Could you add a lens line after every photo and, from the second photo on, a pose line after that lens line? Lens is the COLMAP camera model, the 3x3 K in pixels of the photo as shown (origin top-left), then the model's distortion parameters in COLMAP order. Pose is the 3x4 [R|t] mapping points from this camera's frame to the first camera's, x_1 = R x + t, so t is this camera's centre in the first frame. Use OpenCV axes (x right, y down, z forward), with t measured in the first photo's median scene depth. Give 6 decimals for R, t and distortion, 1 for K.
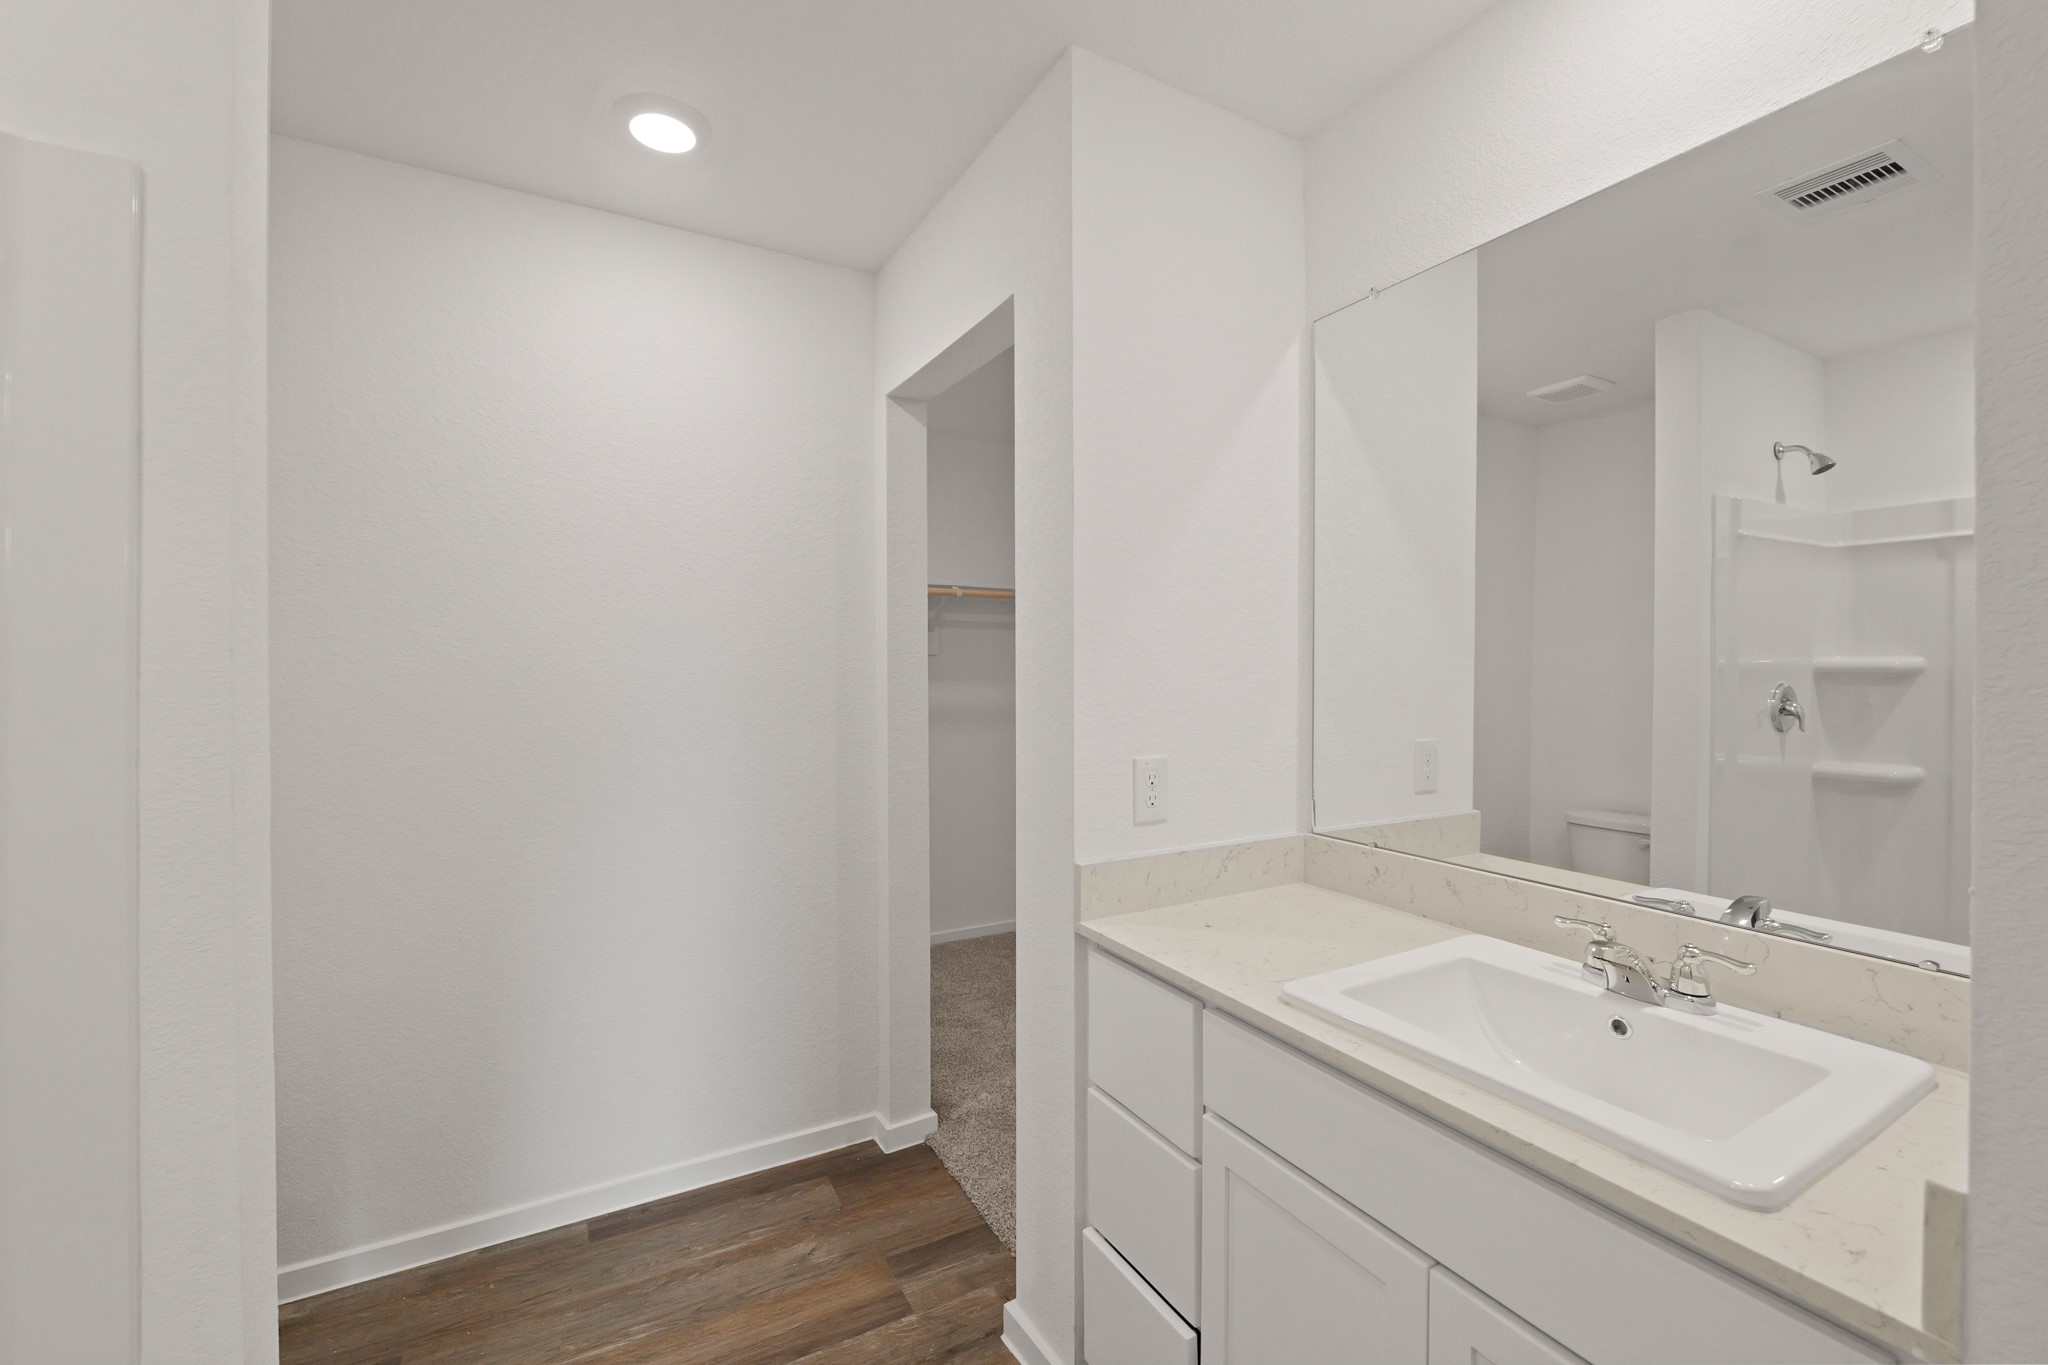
lens RADIAL K [[853.0, 0, 1023.5], [0, 853.0, 663.0], [0, 0, 1]] dist [-0.014188, 0.001334]
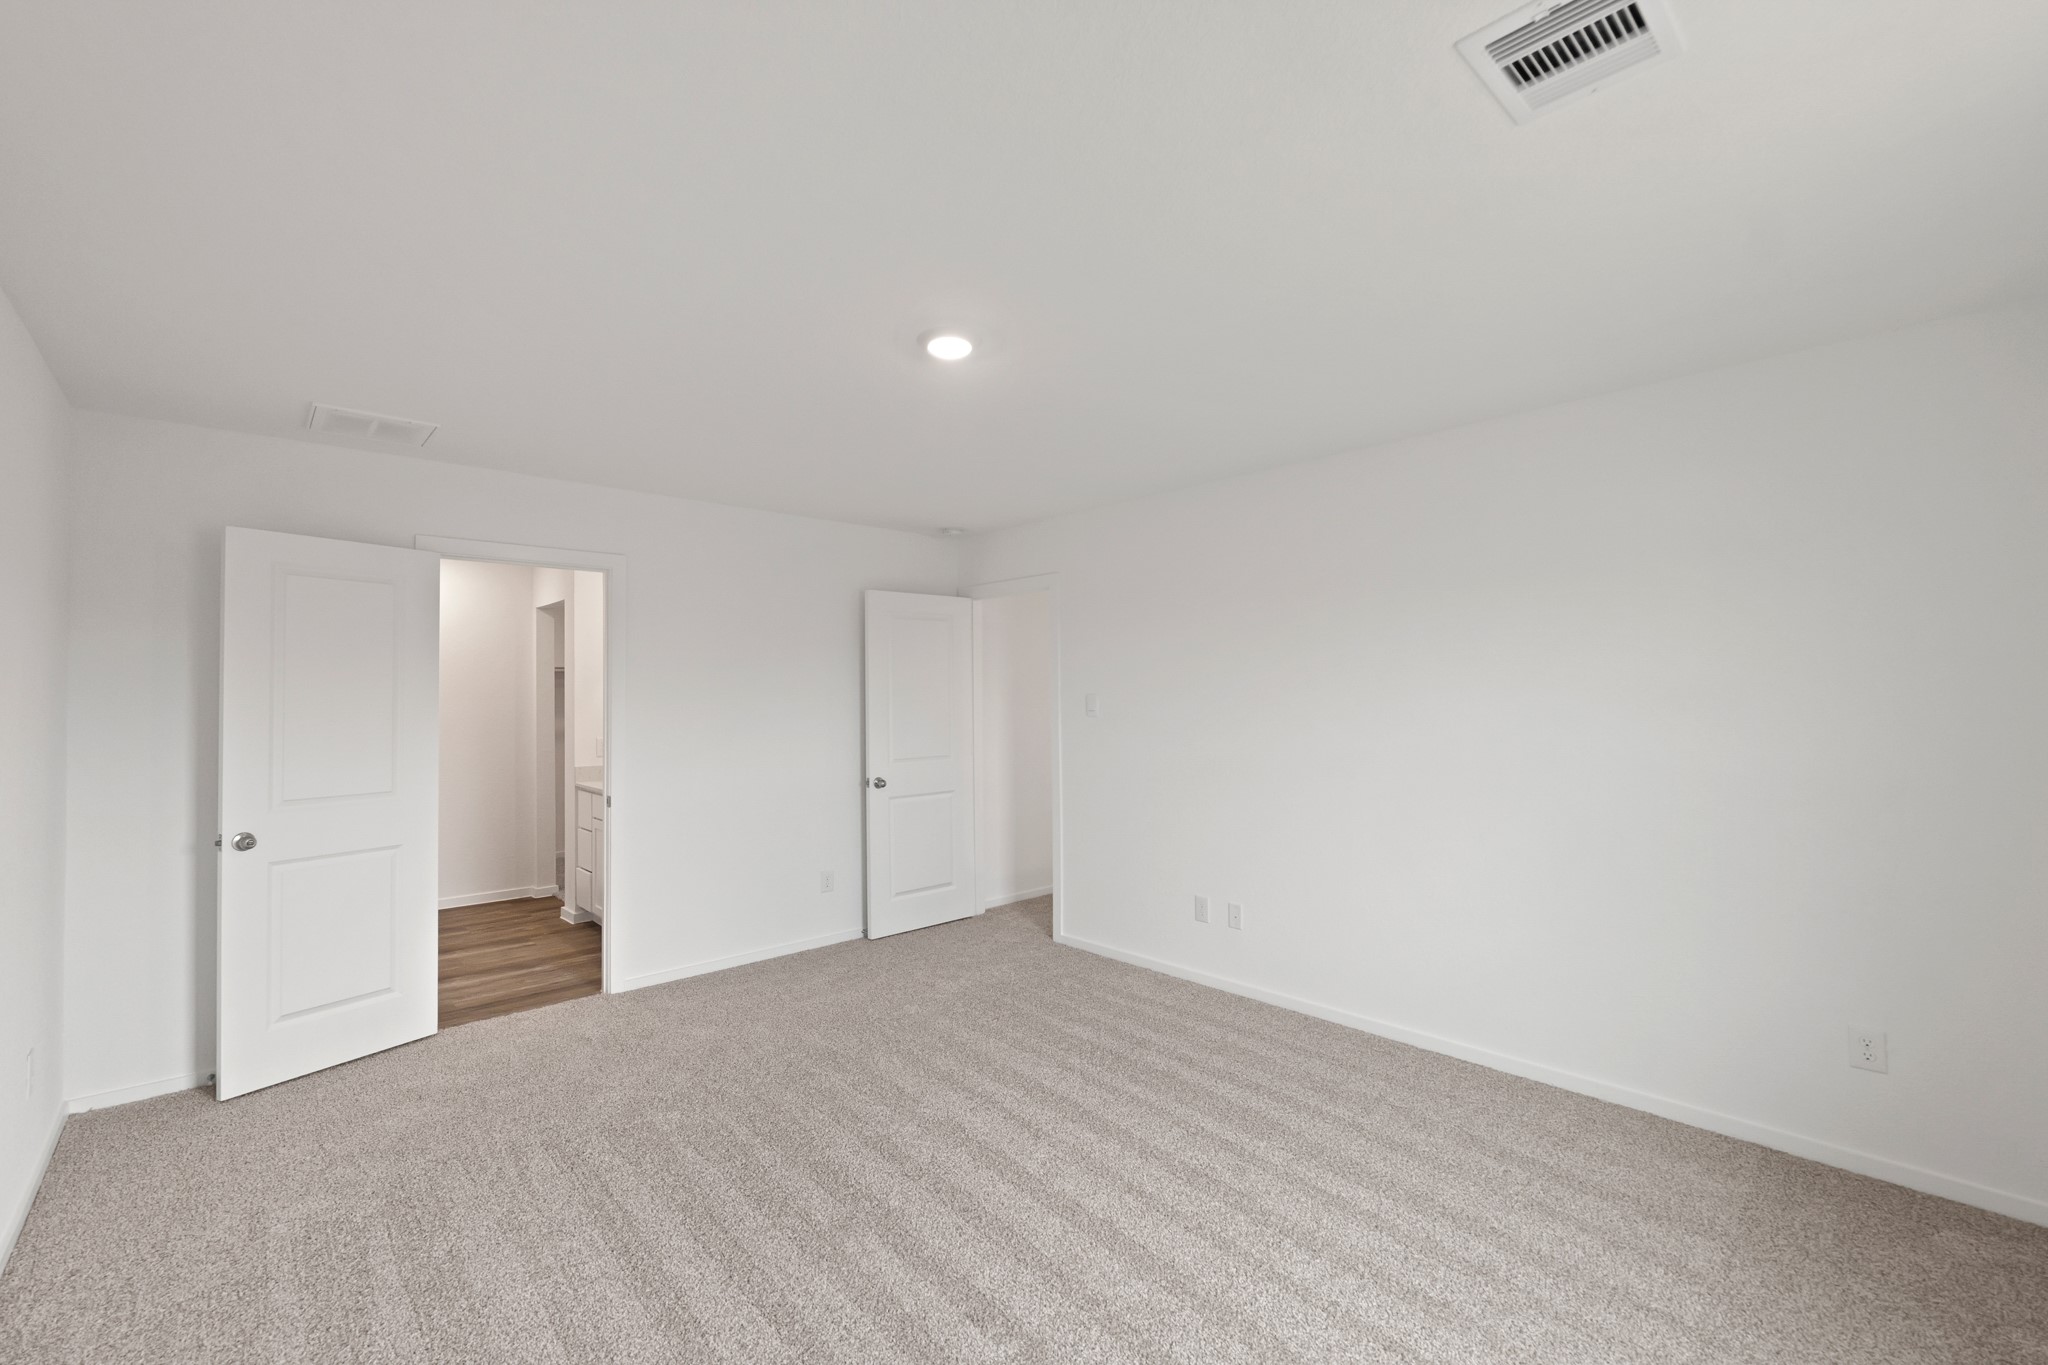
lens RADIAL K [[853.0, 0, 1021.6], [0, 853.0, 689.9], [0, 0, 1]] dist [-0.014188, 0.001334]
pose [[0.972284, -0.004981, 0.233750, 1.242864], [0.010087, 0.999736, -0.020656, 0.009020], [-0.233585, 0.022442, 0.972077, -3.439874]]
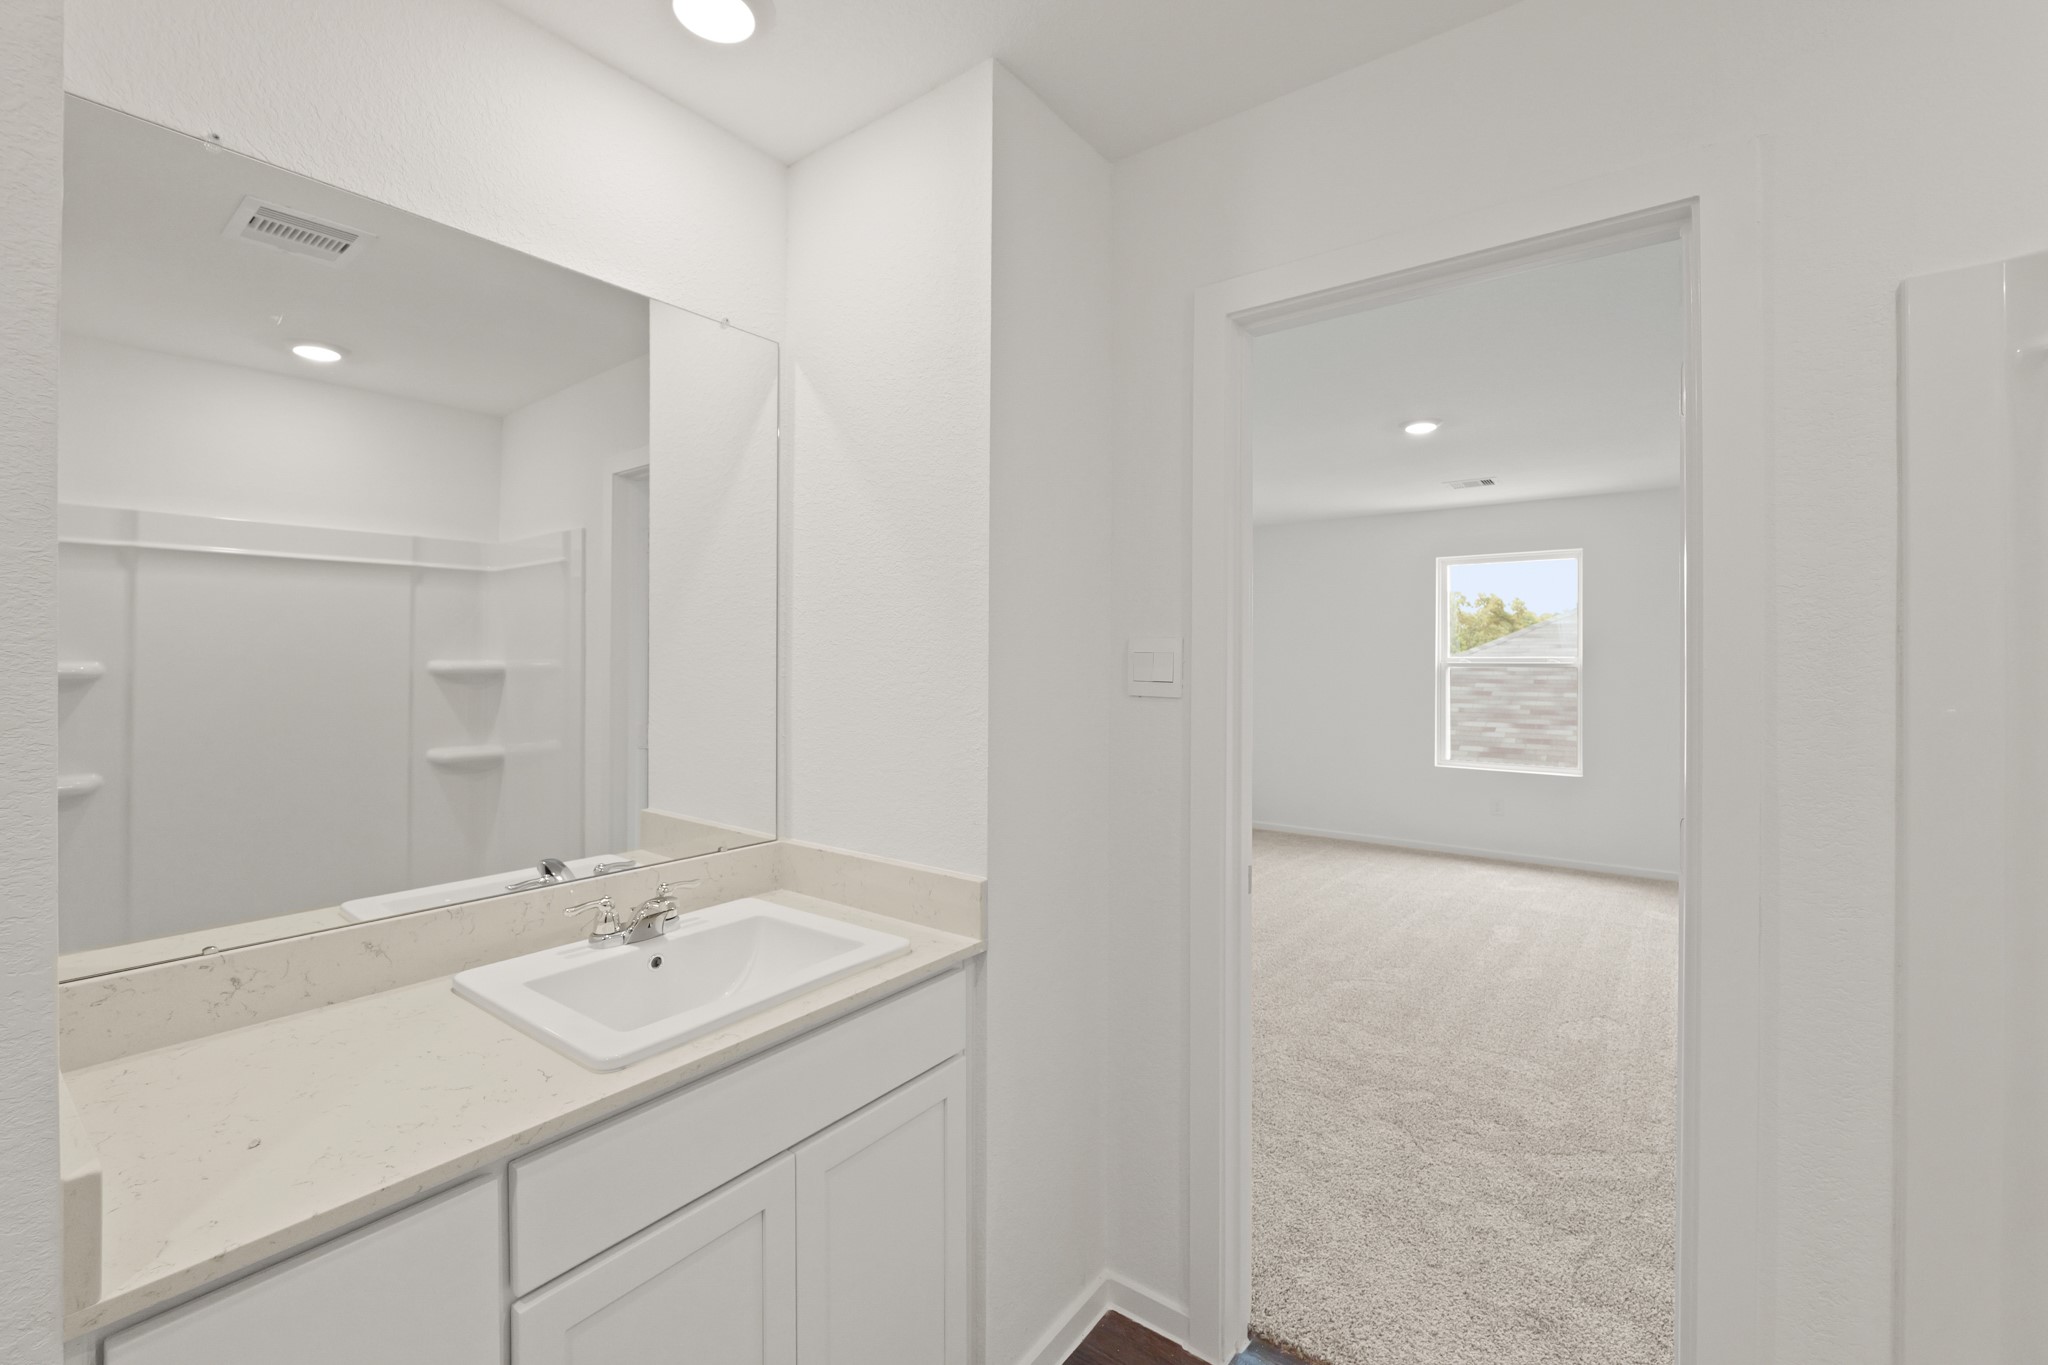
lens RADIAL K [[853.0, 0, 1021.5], [0, 853.0, 676.3], [0, 0, 1]] dist [-0.014188, 0.001334]
pose [[-0.404829, -0.019569, 0.914183, -0.603968], [-0.002725, 0.999792, 0.020195, -0.028693], [-0.914388, 0.005684, -0.404798, 0.877041]]
